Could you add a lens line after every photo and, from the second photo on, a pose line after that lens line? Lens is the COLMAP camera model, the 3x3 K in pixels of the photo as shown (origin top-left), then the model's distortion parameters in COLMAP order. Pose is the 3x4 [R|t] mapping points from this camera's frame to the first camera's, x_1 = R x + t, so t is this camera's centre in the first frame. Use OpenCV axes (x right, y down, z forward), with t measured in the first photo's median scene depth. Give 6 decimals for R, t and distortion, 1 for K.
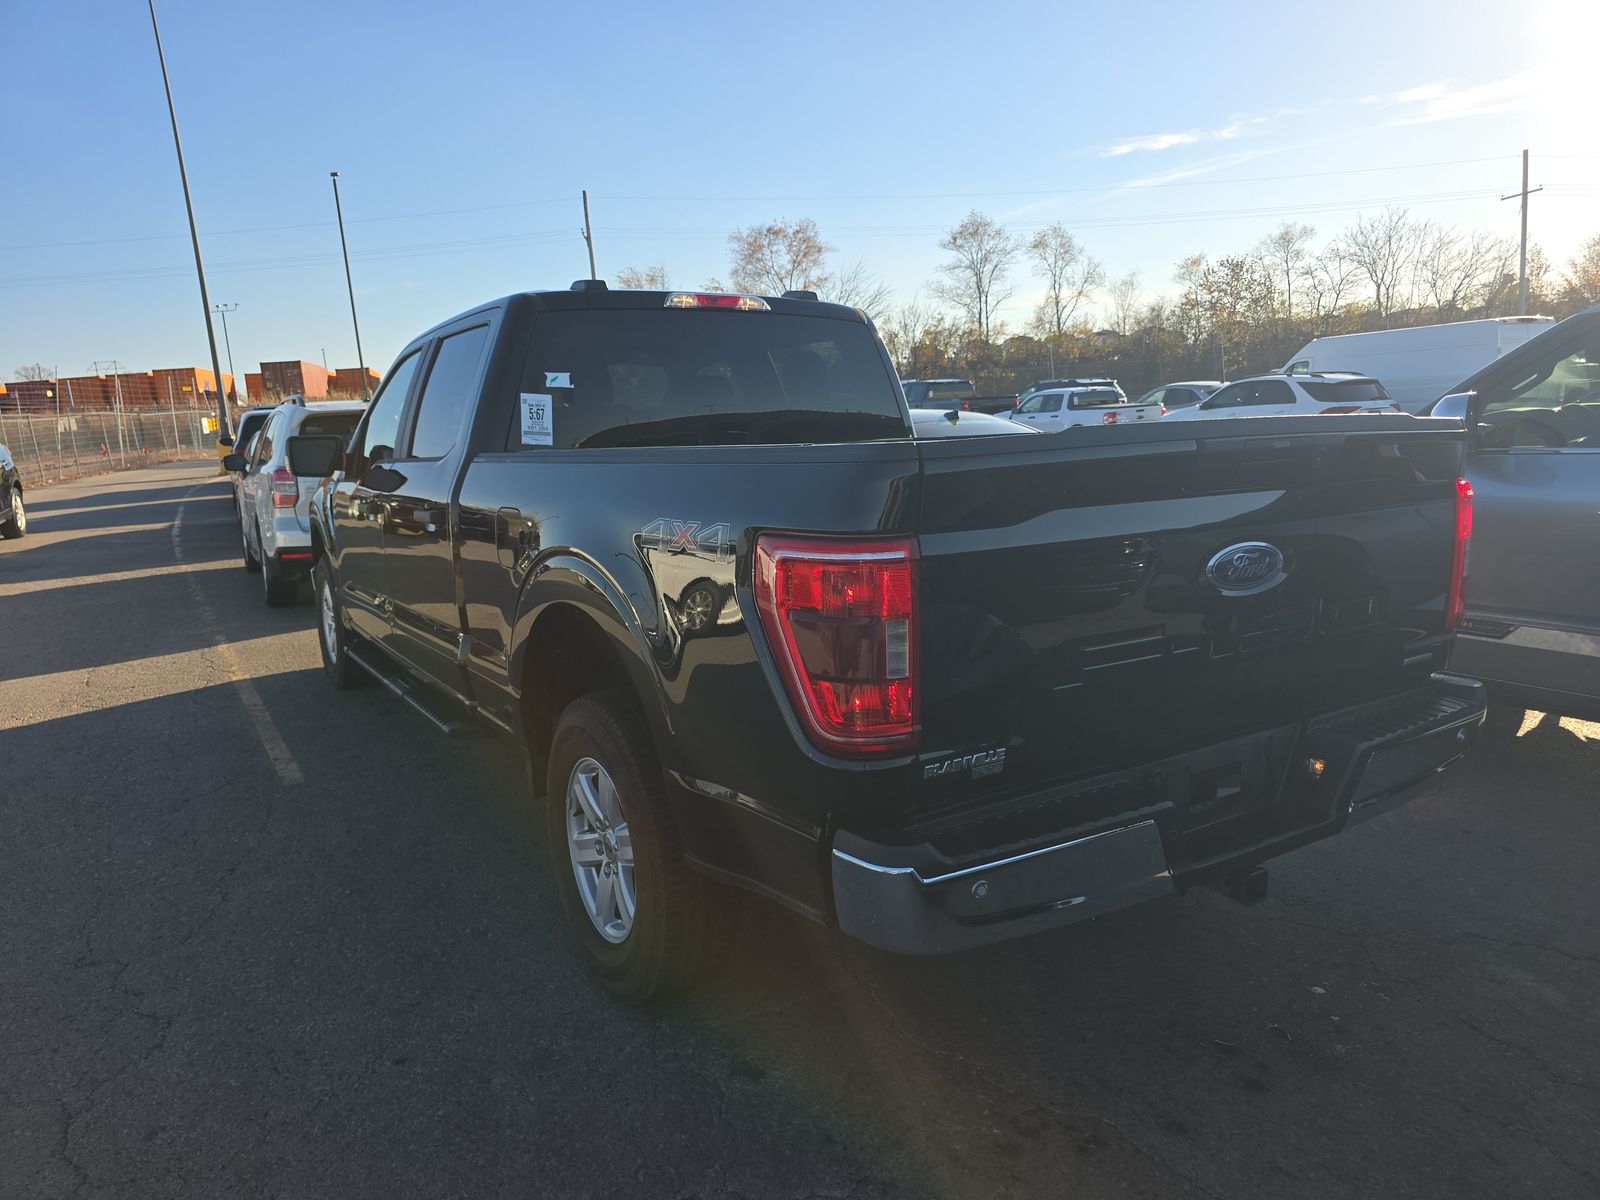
lens RADIAL K [[1088.0, 0, 795.7], [0, 1088.0, 594.2], [0, 0, 1]] dist [0.050282, -0.031765]
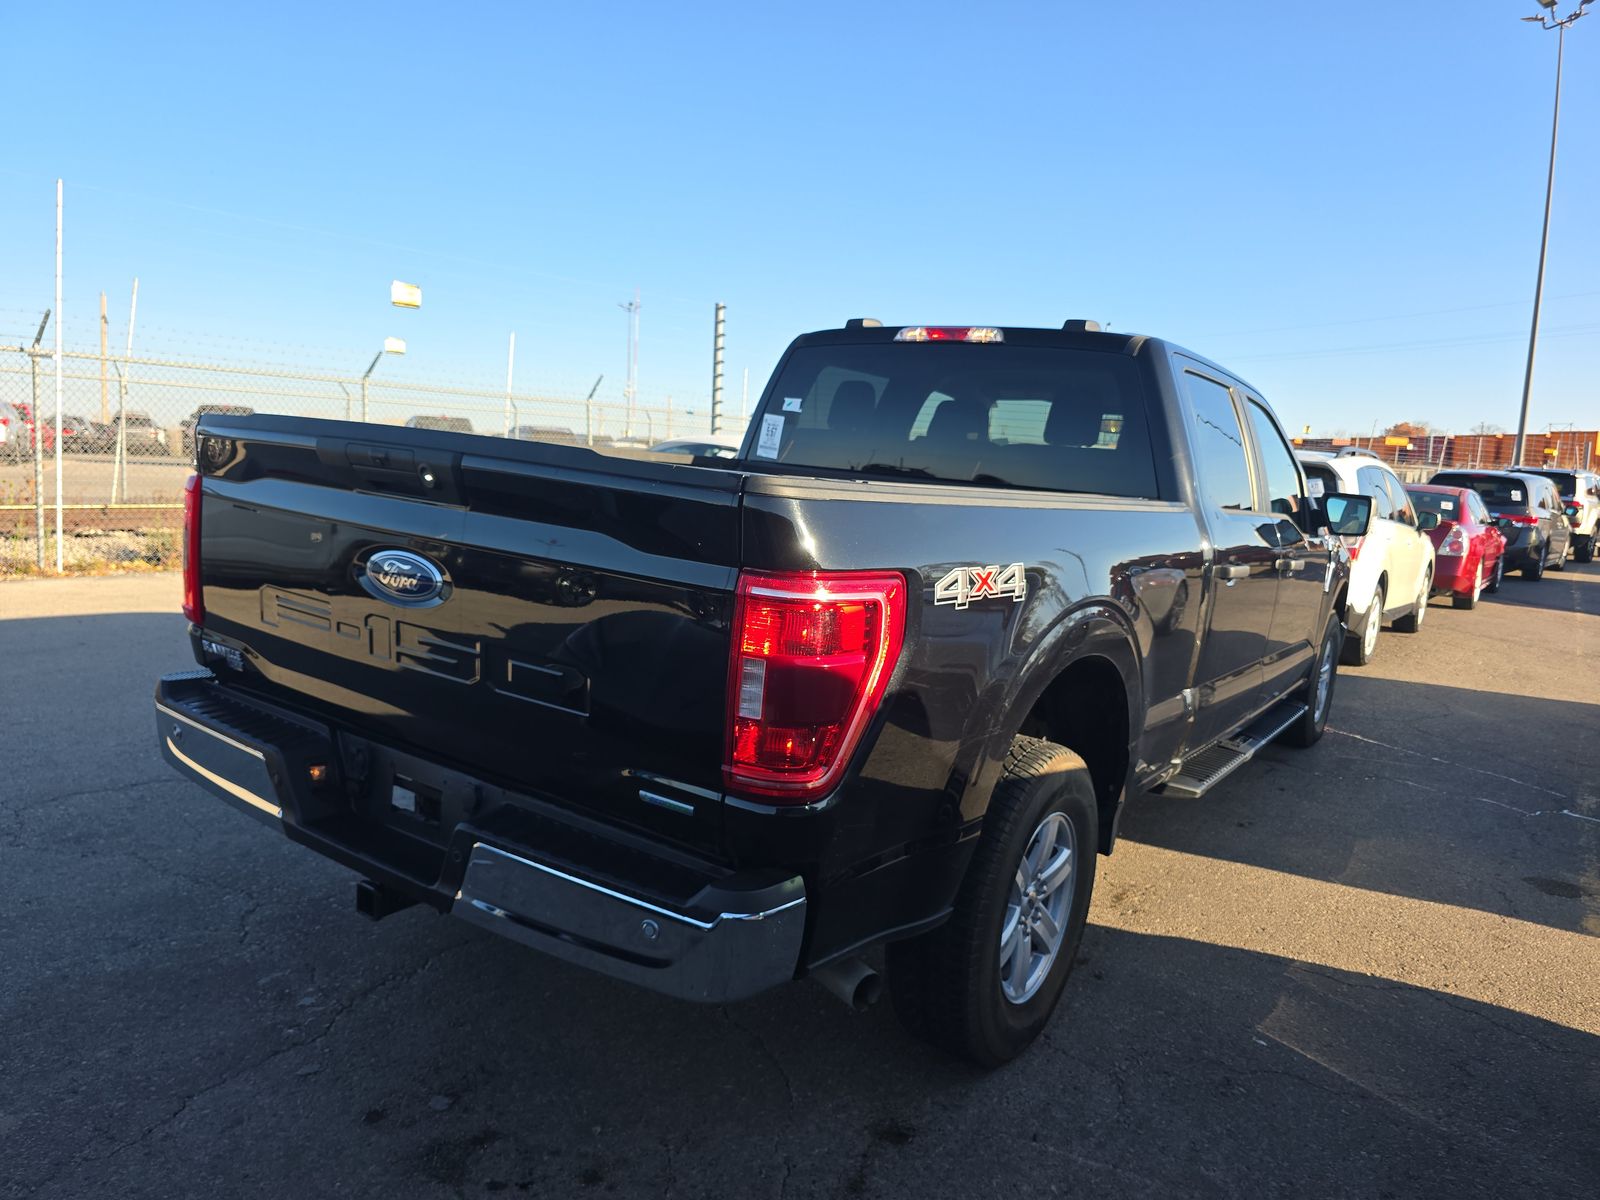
lens RADIAL K [[1088.0, 0, 792.5], [0, 1088.0, 606.1], [0, 0, 1]] dist [0.050282, -0.031765]
pose [[0.393391, 0.198001, -0.897797, 0.834392], [-0.235784, 0.965601, 0.109641, -0.111883], [0.888622, 0.168554, 0.426544, 0.521317]]
